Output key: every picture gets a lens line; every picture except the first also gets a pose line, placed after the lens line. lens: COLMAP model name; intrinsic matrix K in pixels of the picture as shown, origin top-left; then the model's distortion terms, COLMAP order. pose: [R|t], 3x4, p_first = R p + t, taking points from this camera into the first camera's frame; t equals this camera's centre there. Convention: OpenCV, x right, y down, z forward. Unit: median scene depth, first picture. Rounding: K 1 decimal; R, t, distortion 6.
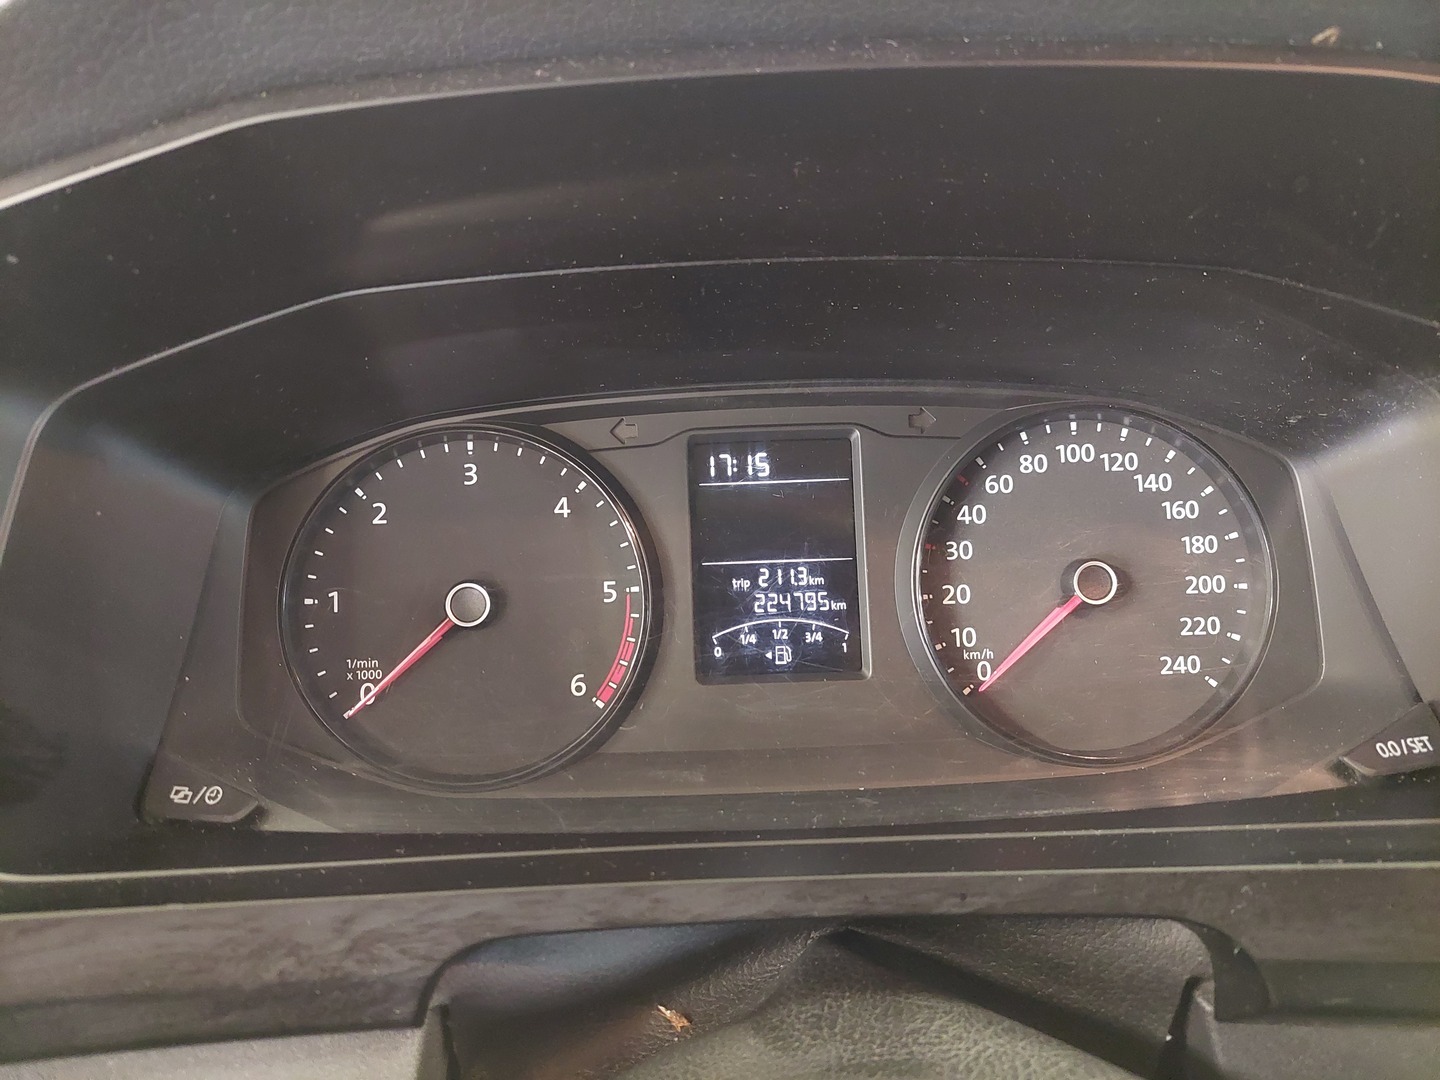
lens RADIAL K [[1072.3, 0, 720.0], [0, 1072.3, 540.0], [0, 0, 1]] dist [0.000853, -0.001979]
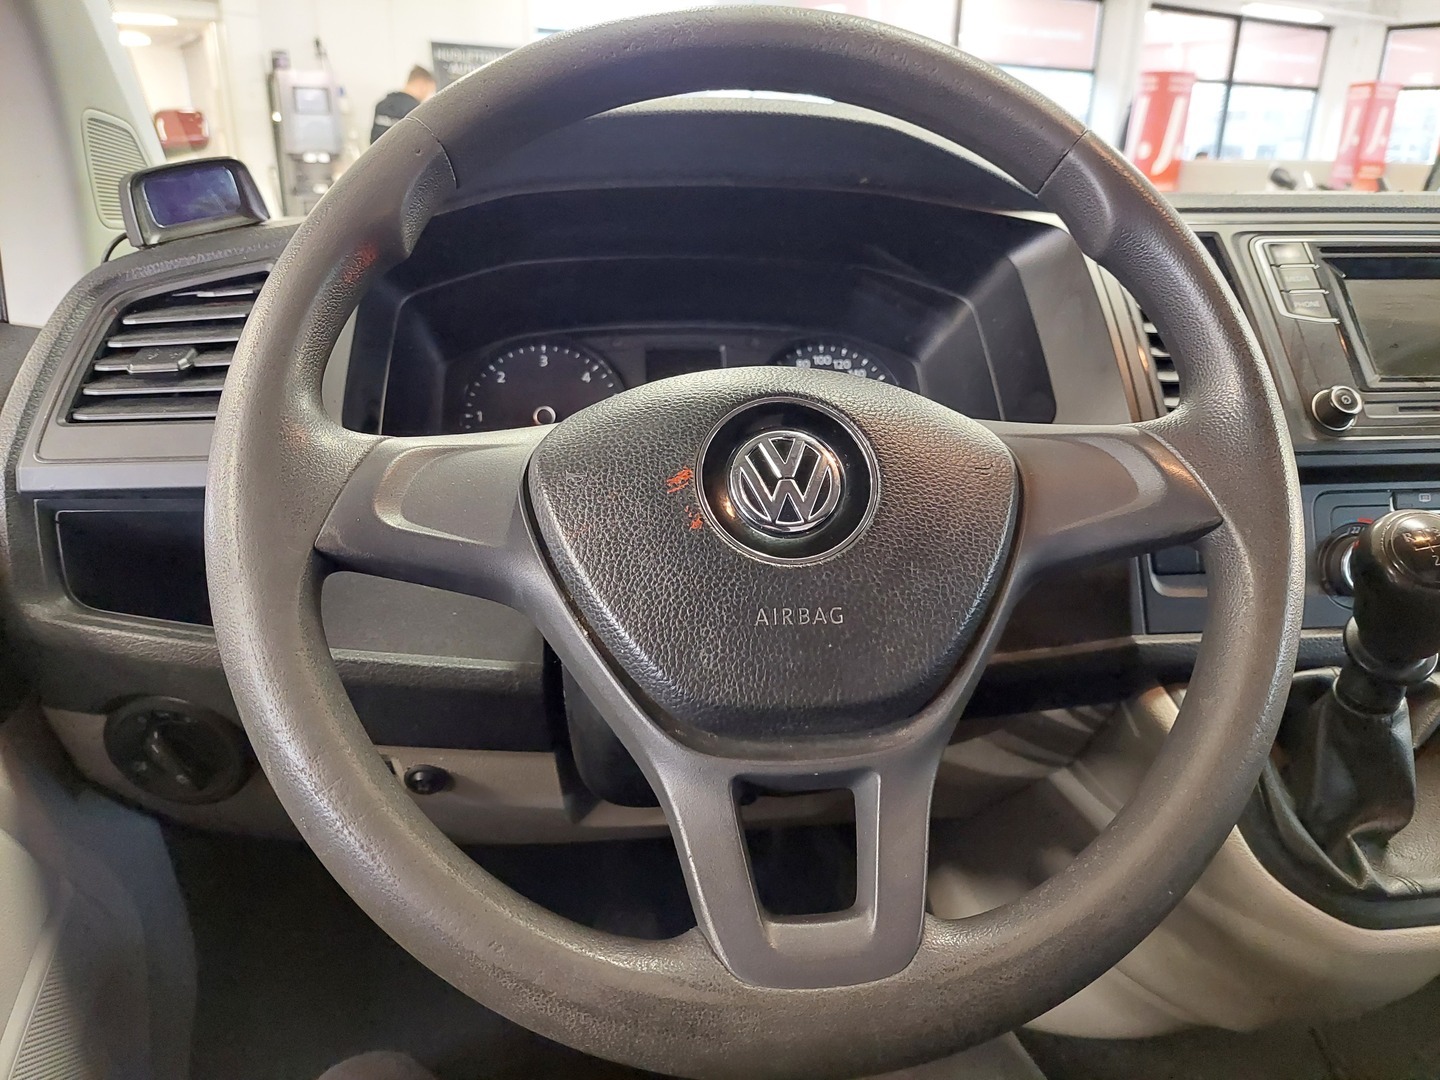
lens RADIAL K [[1037.4, 0, 720.0], [0, 1037.4, 540.0], [0, 0, 1]] dist [0.048647, 0.000153]
pose [[0.996451, 0.010678, 0.083498, -0.050425], [-0.003867, 0.996681, -0.081310, 0.466456], [-0.084089, 0.080699, 0.993185, -1.078883]]
